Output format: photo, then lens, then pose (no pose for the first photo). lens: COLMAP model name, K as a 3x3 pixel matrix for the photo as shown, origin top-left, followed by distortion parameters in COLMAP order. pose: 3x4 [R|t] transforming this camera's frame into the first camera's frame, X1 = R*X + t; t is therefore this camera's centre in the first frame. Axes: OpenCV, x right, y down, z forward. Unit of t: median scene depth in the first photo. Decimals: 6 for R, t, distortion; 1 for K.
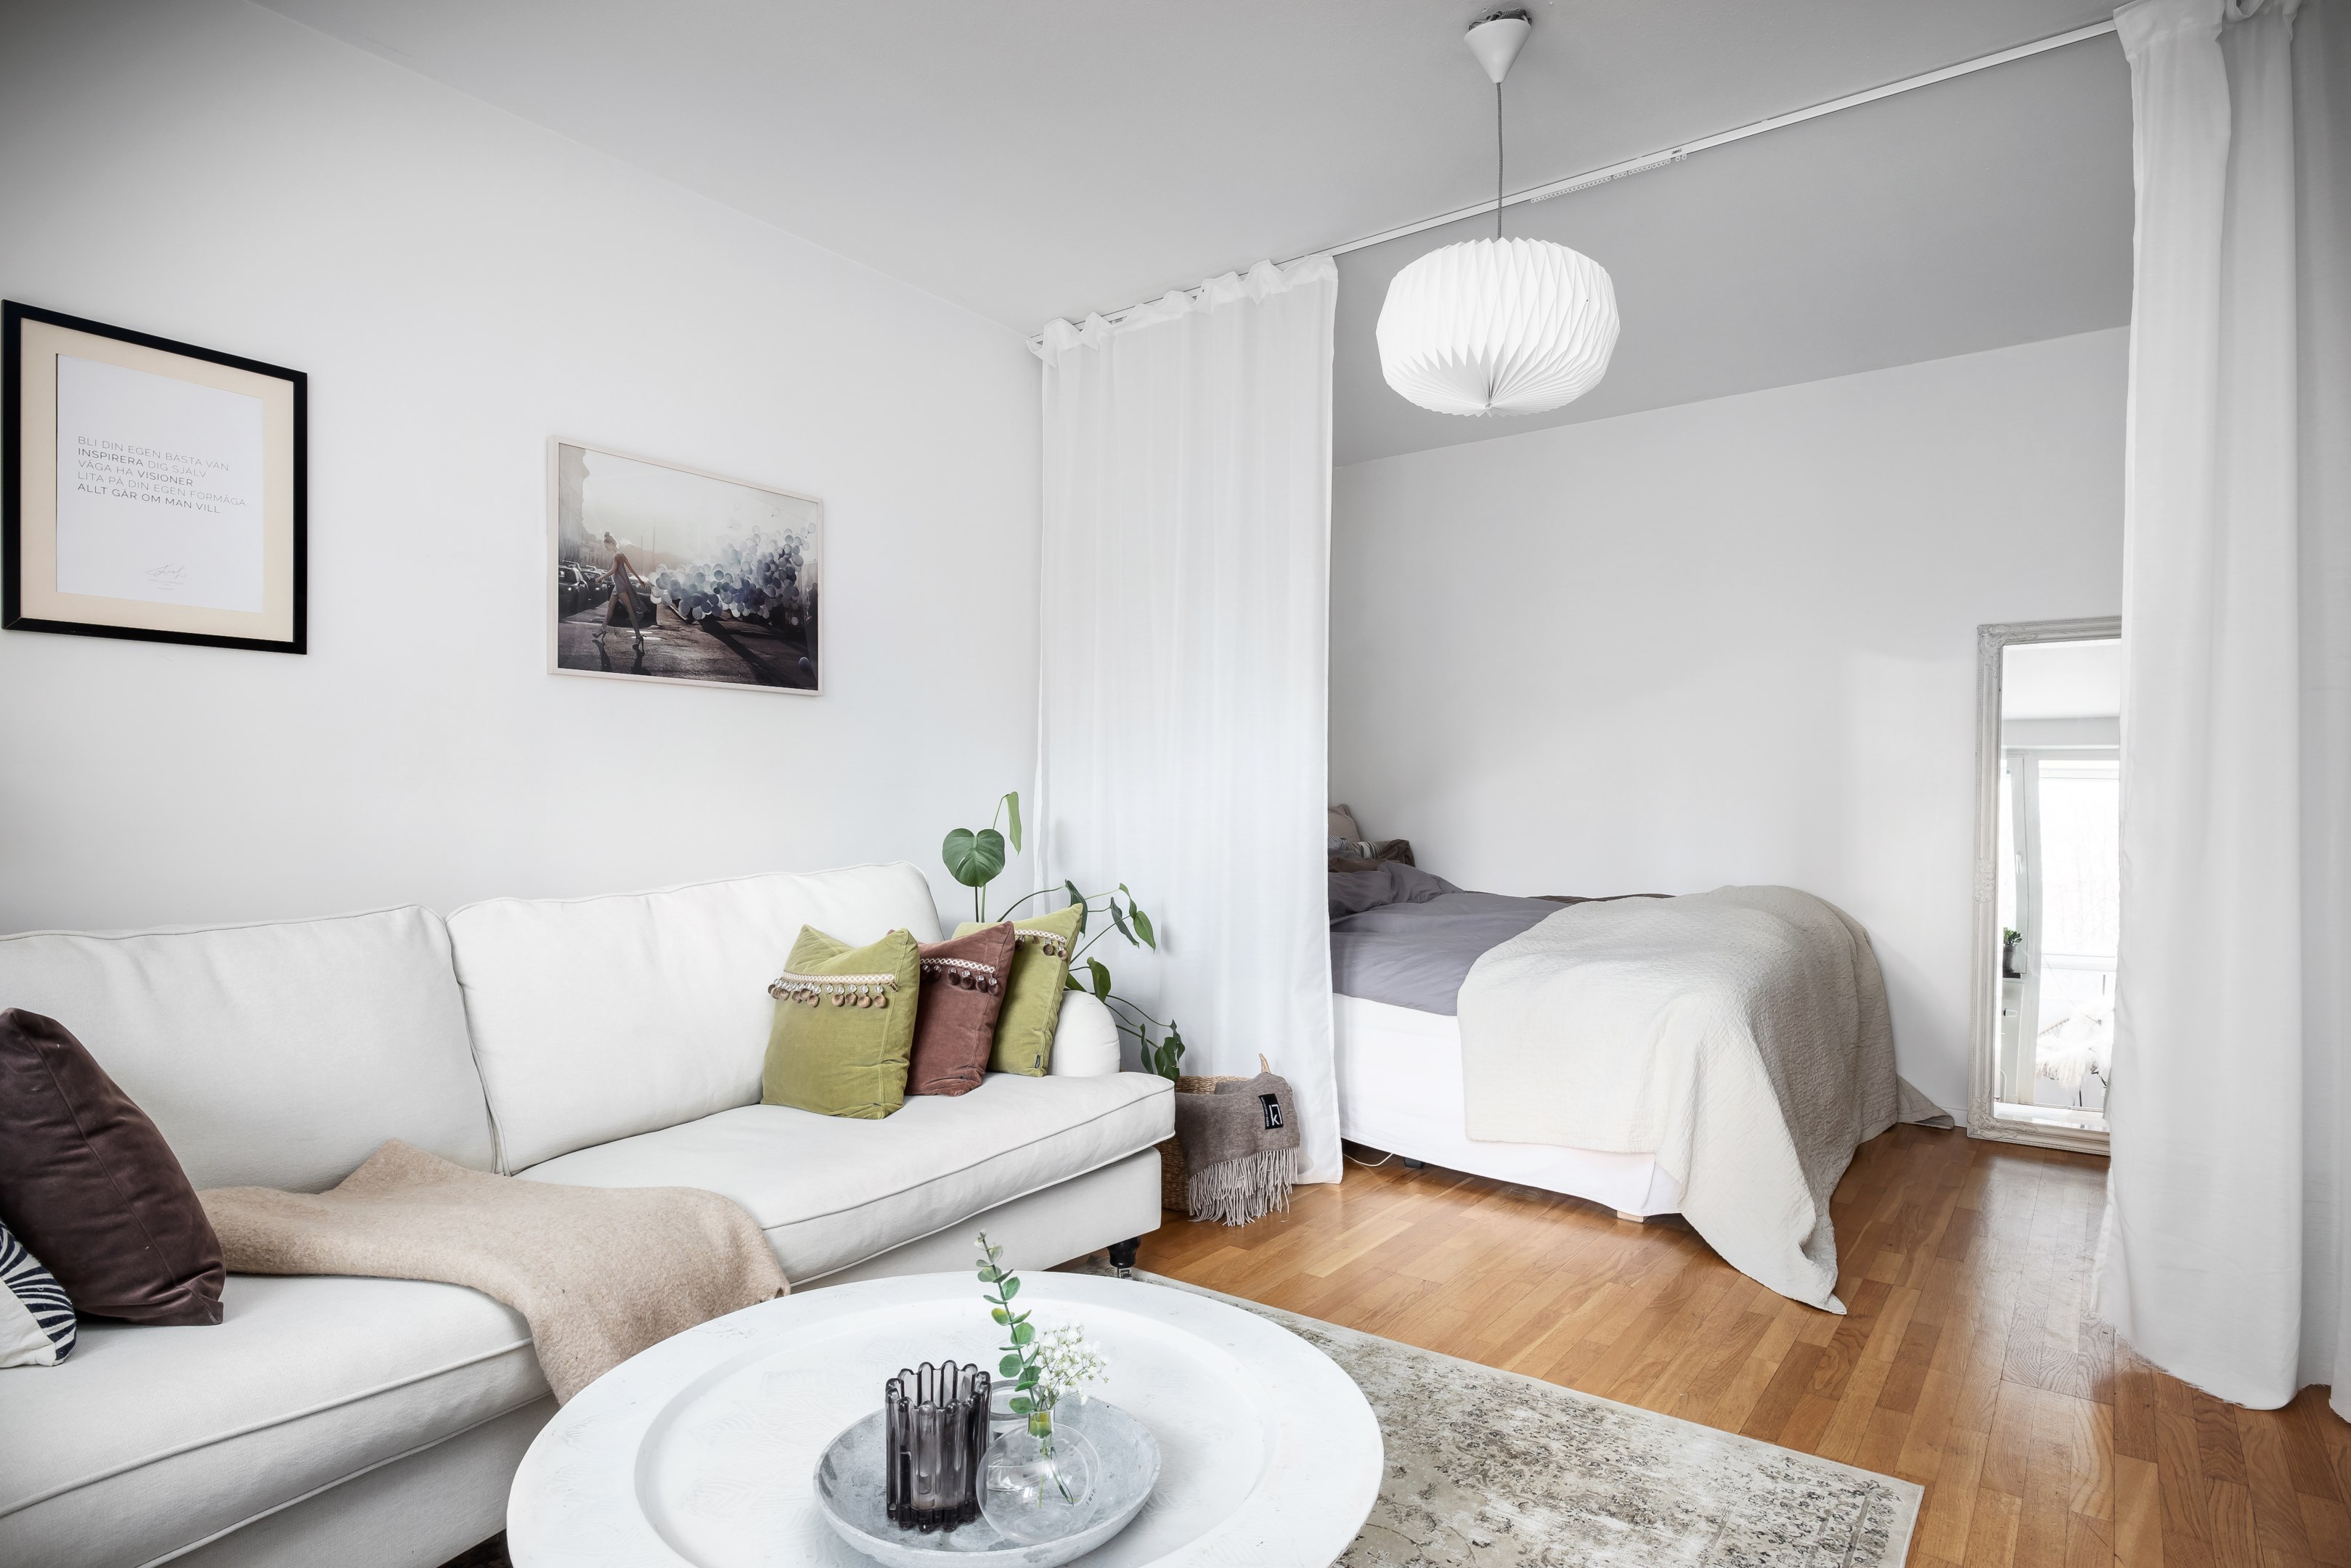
lens RADIAL K [[1307.4, 0, 1159.1], [0, 1307.4, 802.3], [0, 0, 1]] dist [-0.005606, 0.001426]
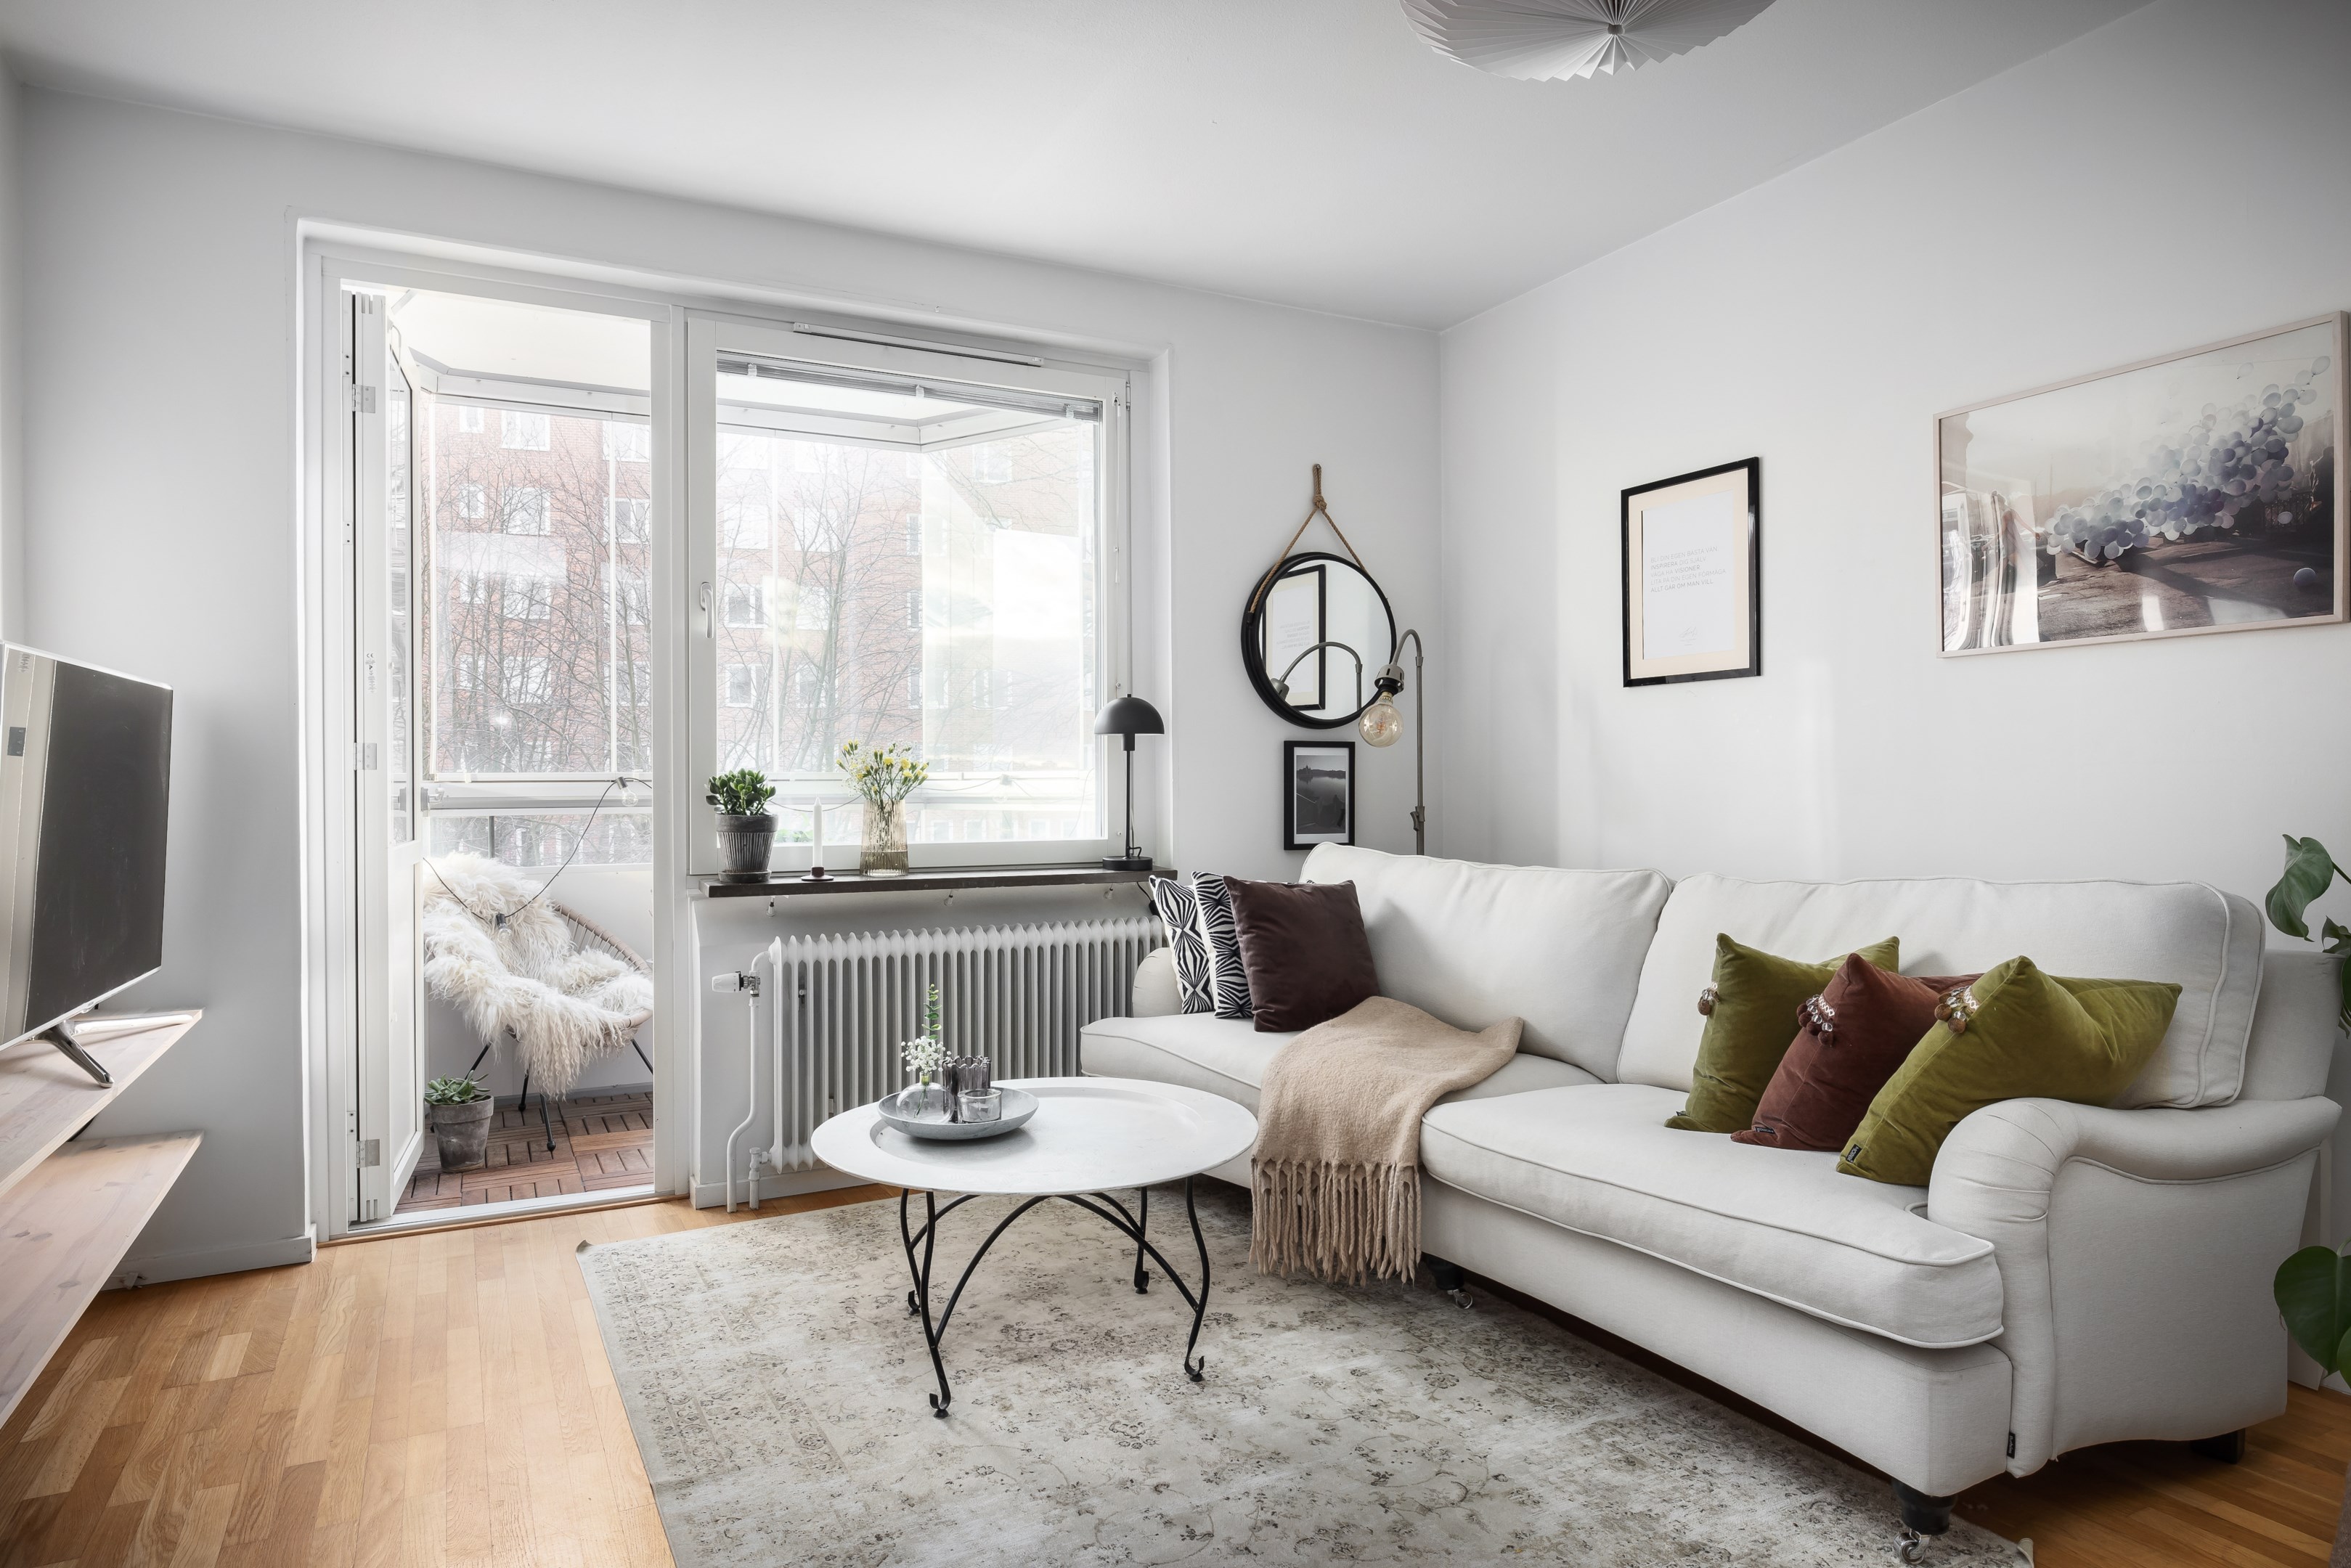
lens RADIAL K [[1383.1, 0, 1152.9], [0, 1383.1, 769.1], [0, 0, 1]] dist [-0.000865, 0.002049]
pose [[-0.446679, -0.016089, -0.894549, 0.653228], [0.001879, 0.999819, -0.018920, 0.001784], [0.894692, -0.010133, -0.446568, 0.857835]]
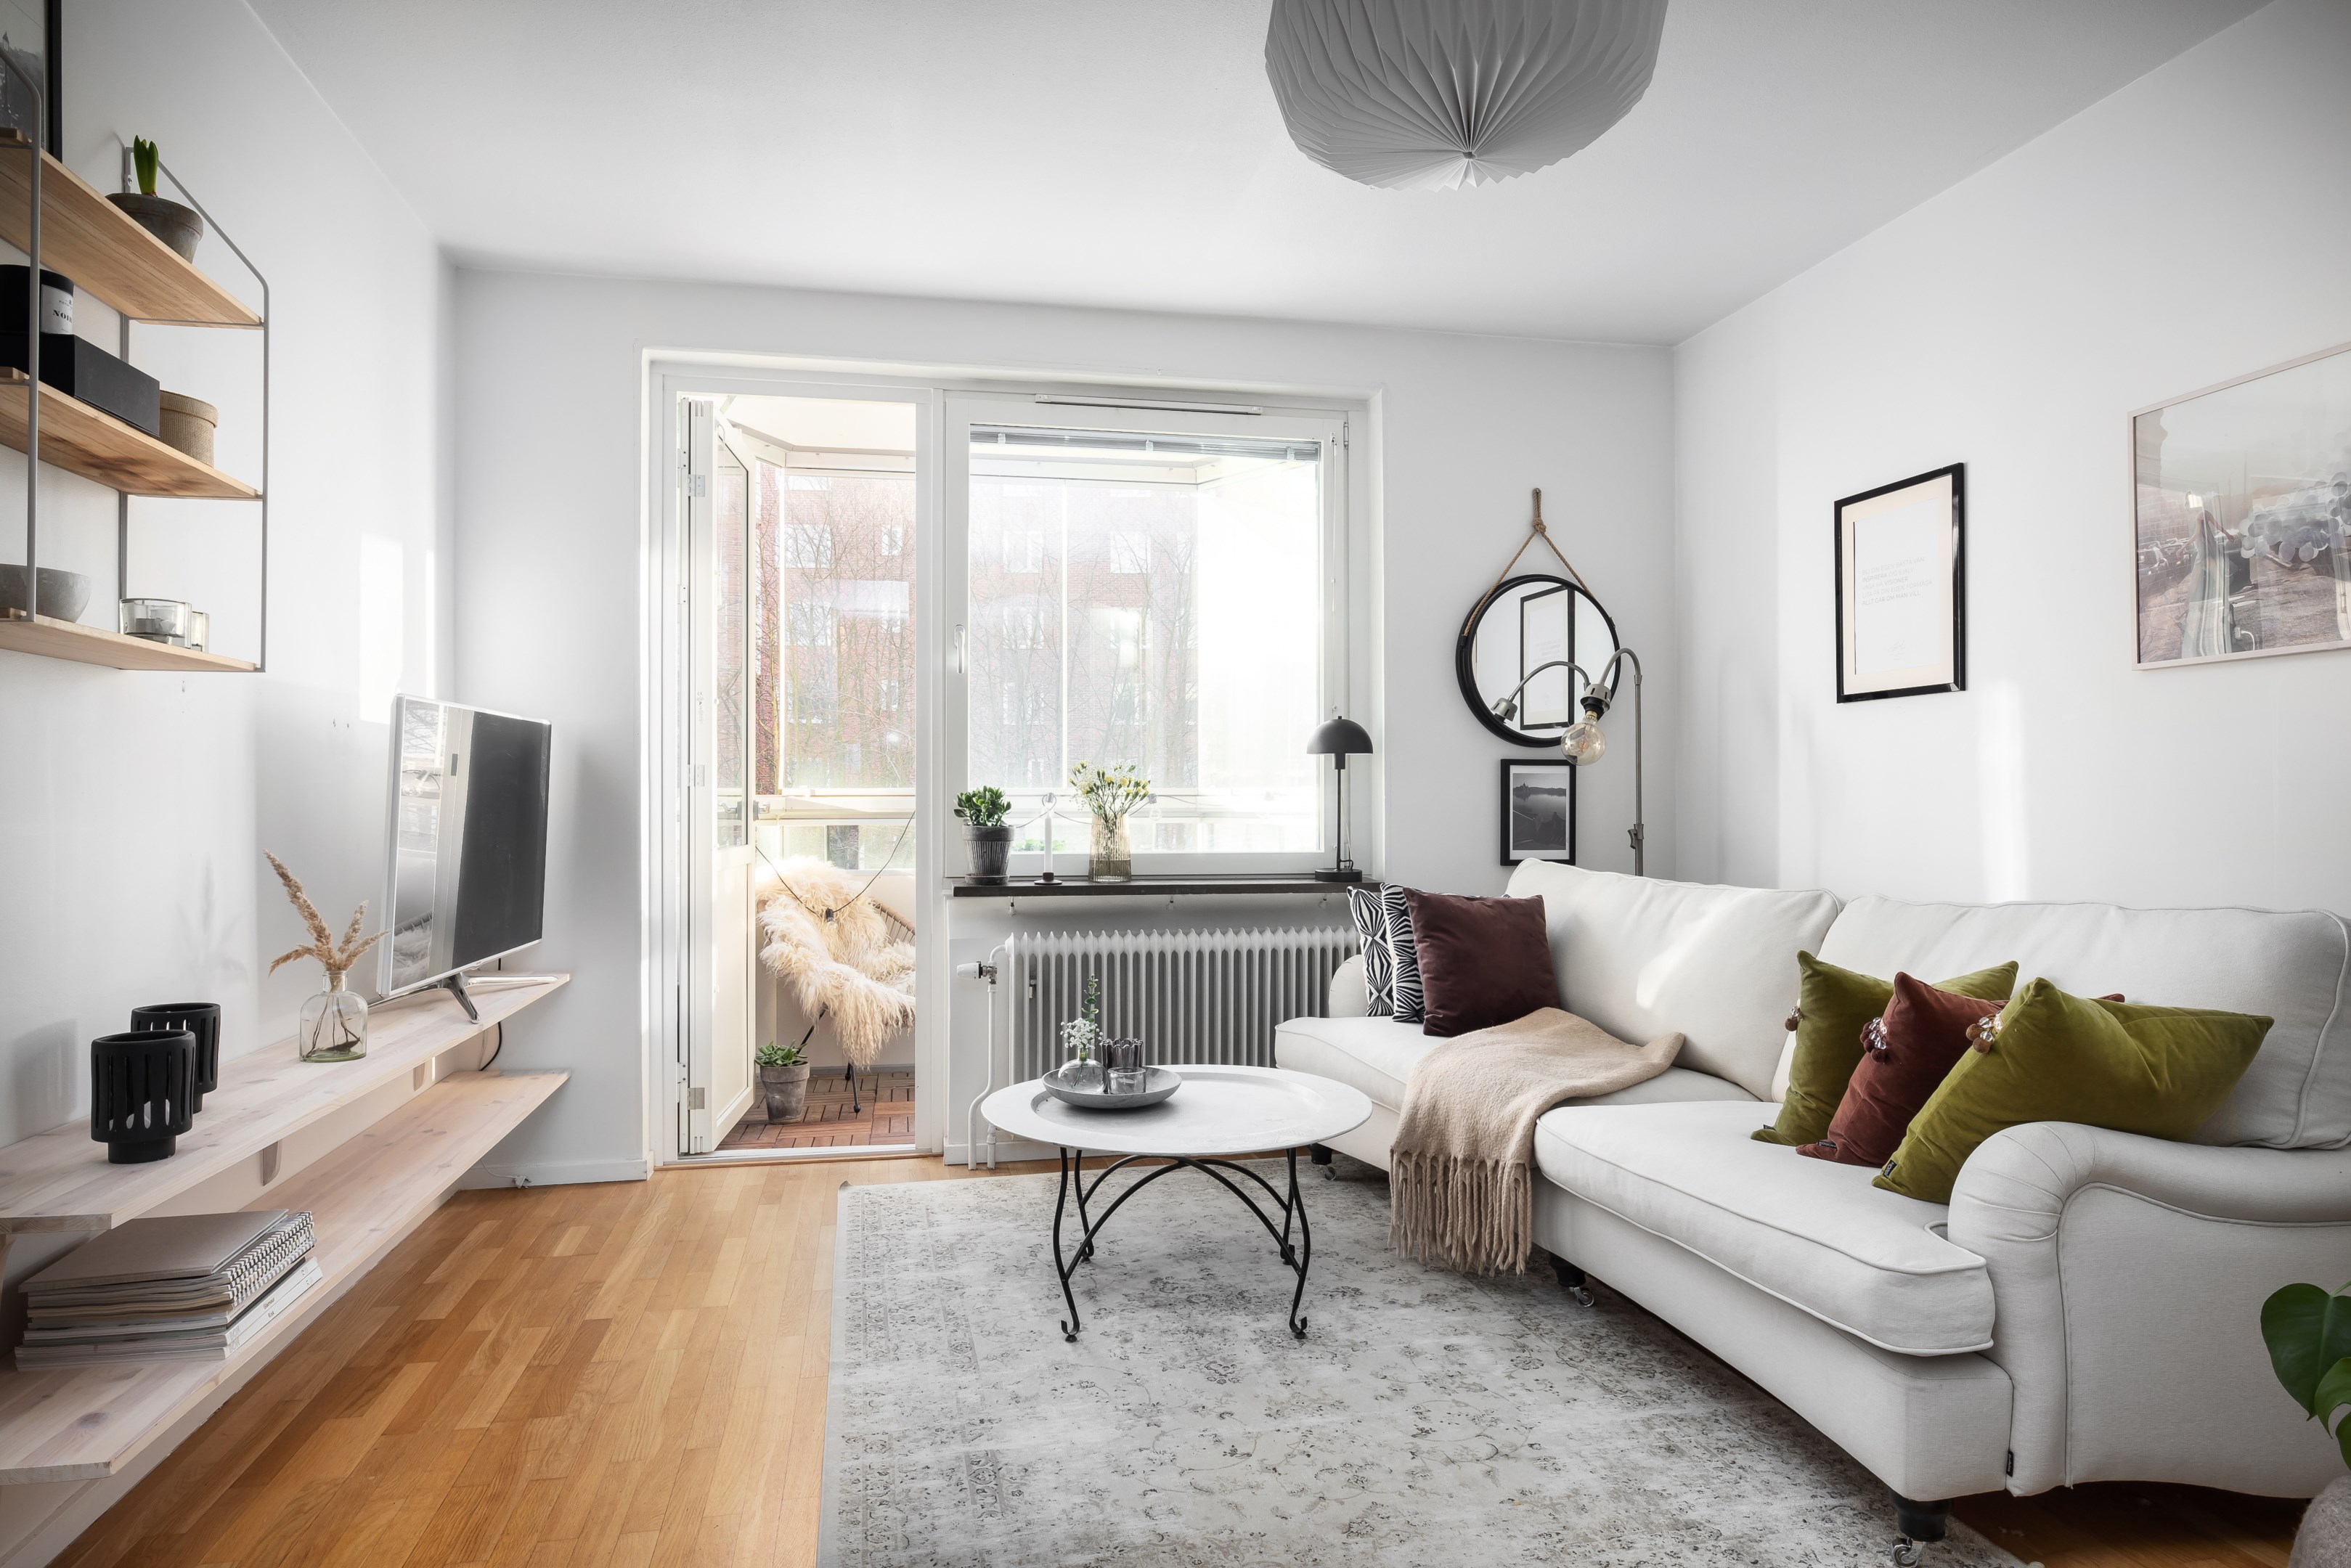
lens RADIAL K [[1383.1, 0, 1154.3], [0, 1383.1, 774.0], [0, 0, 1]] dist [-0.000865, 0.002049]
pose [[-0.672844, -0.021964, -0.739459, 0.649049], [-0.004336, 0.999659, -0.025747, 0.001098], [0.739772, -0.014117, -0.672710, 1.047153]]
